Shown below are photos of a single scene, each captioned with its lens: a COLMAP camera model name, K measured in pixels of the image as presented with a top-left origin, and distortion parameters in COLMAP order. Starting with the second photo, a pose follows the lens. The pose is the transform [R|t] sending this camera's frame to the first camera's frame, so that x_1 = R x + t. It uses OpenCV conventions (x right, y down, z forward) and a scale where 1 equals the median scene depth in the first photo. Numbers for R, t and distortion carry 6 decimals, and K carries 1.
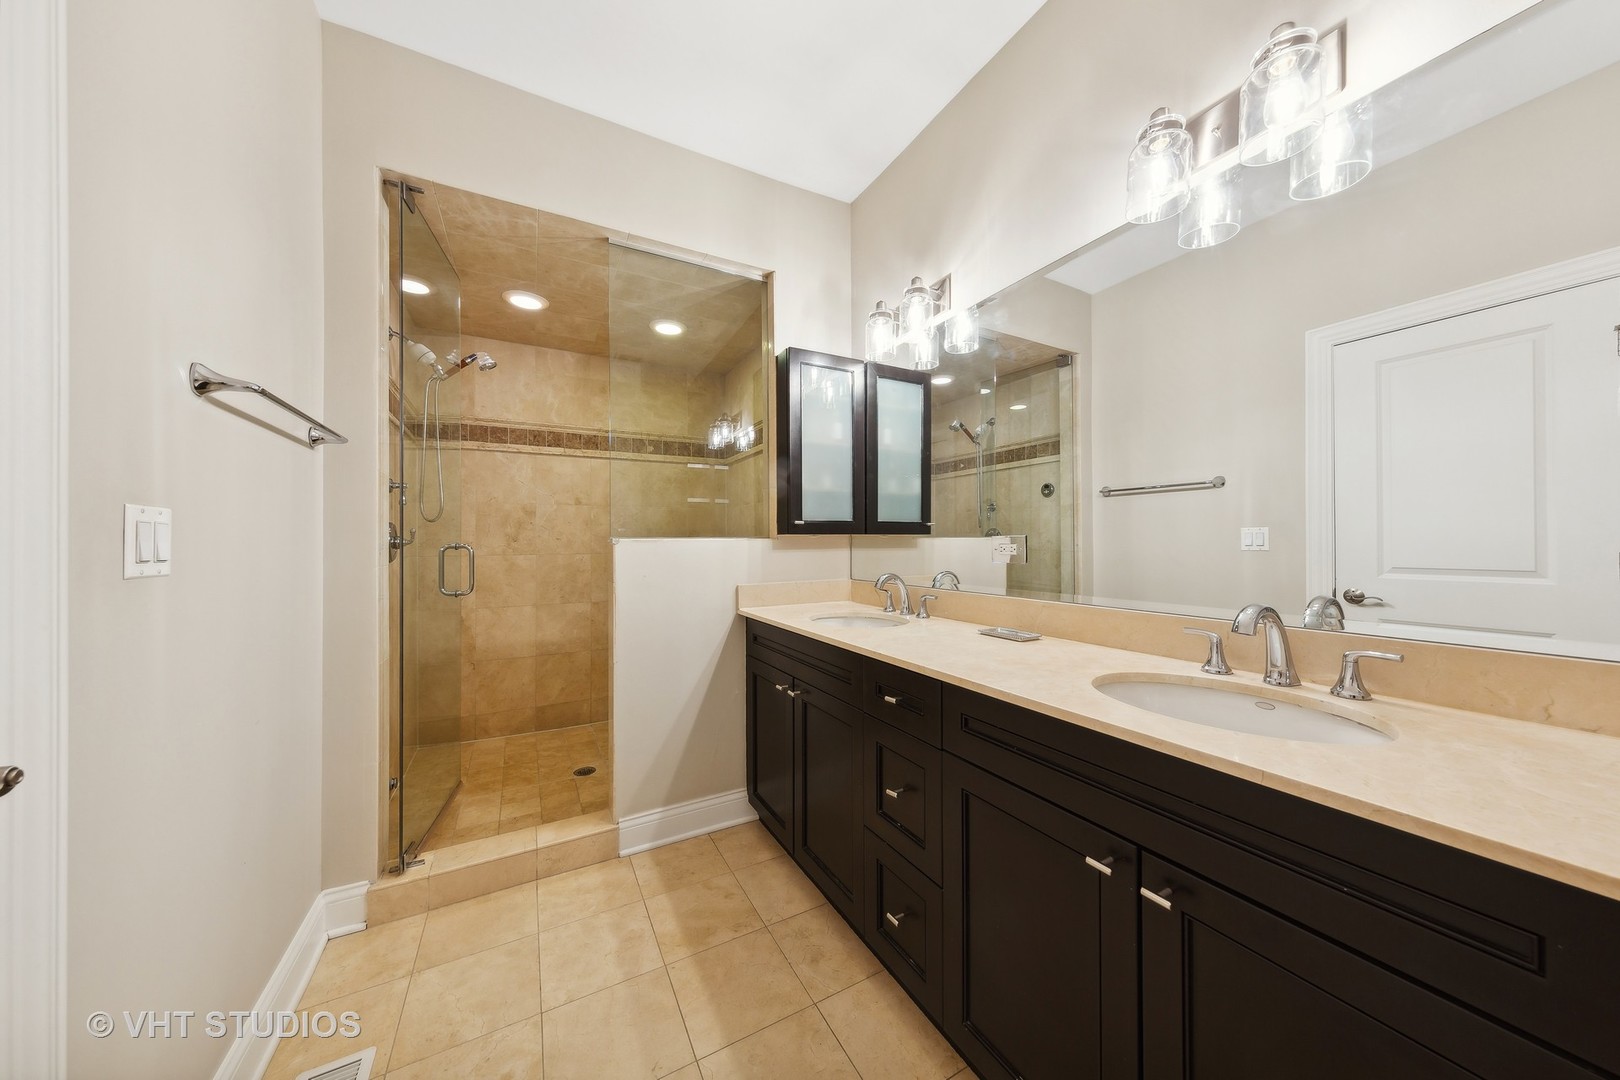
lens RADIAL K [[517.7, 0, 810.8], [0, 517.7, 535.8], [0, 0, 1]] dist [0.009440, -0.001248]
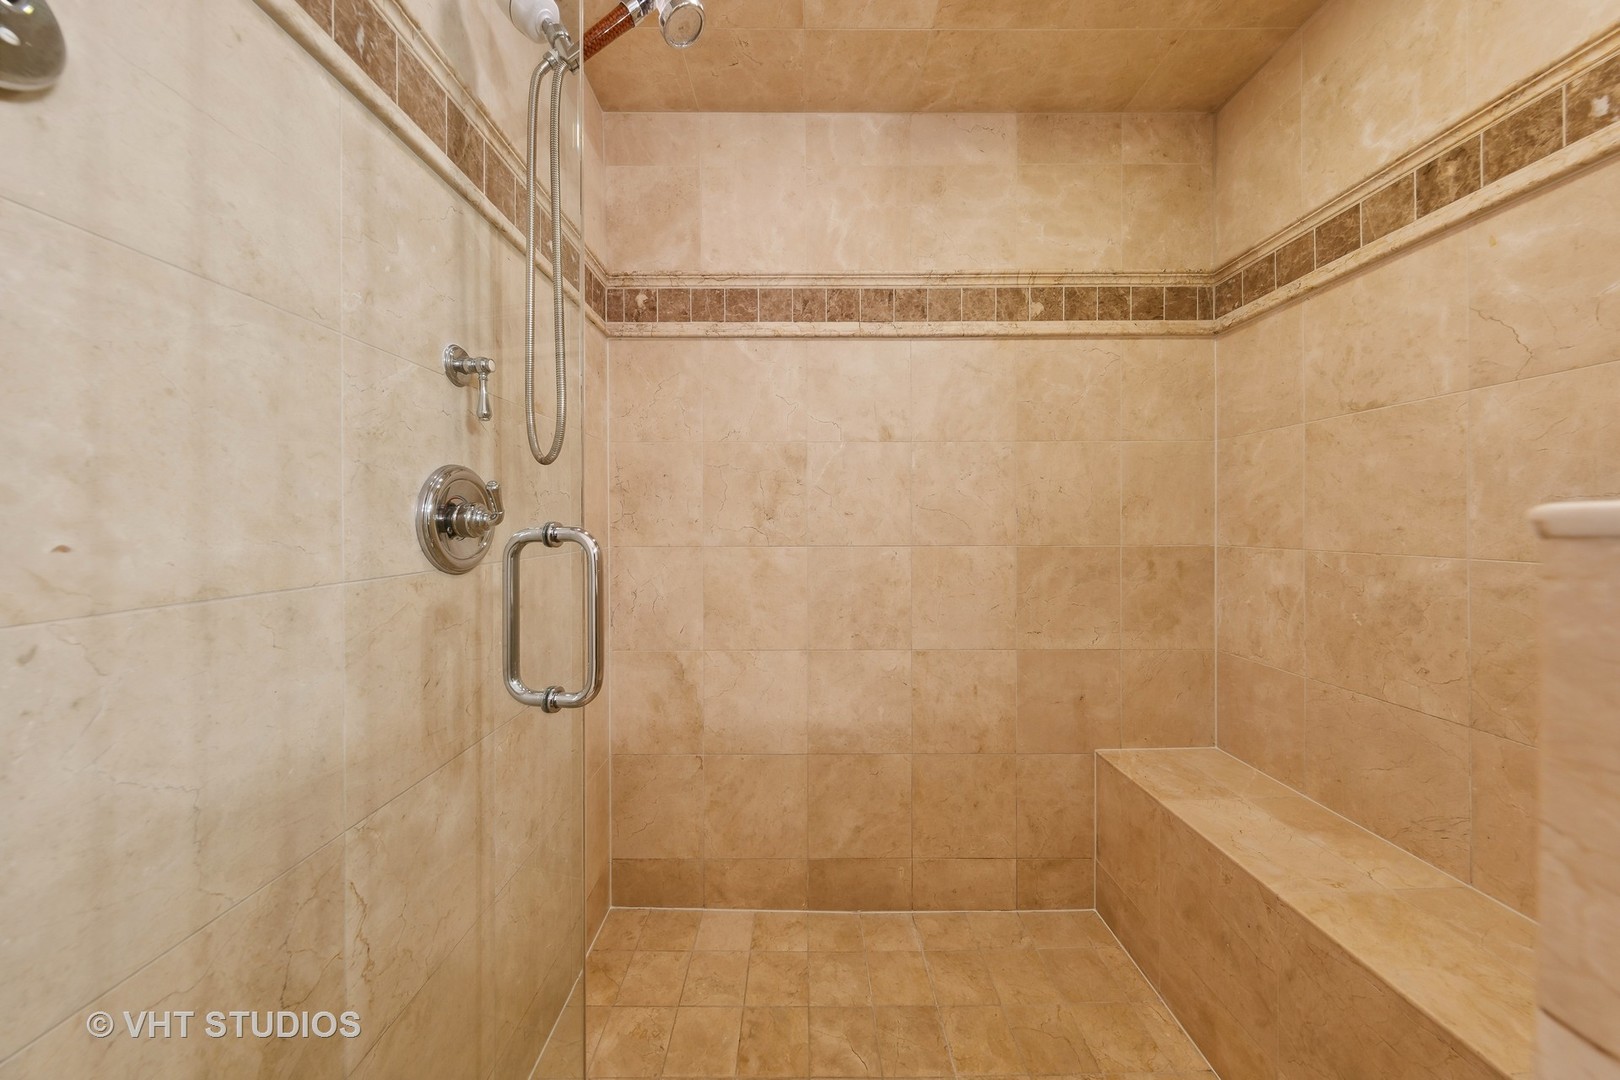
lens RADIAL K [[517.7, 0, 809.1], [0, 517.7, 524.2], [0, 0, 1]] dist [0.009440, -0.001248]
pose [[0.878117, 0.007812, -0.478382, -0.294782], [0.001894, 0.999802, 0.019805, 0.006321], [0.478442, -0.018297, 0.877928, 0.572577]]
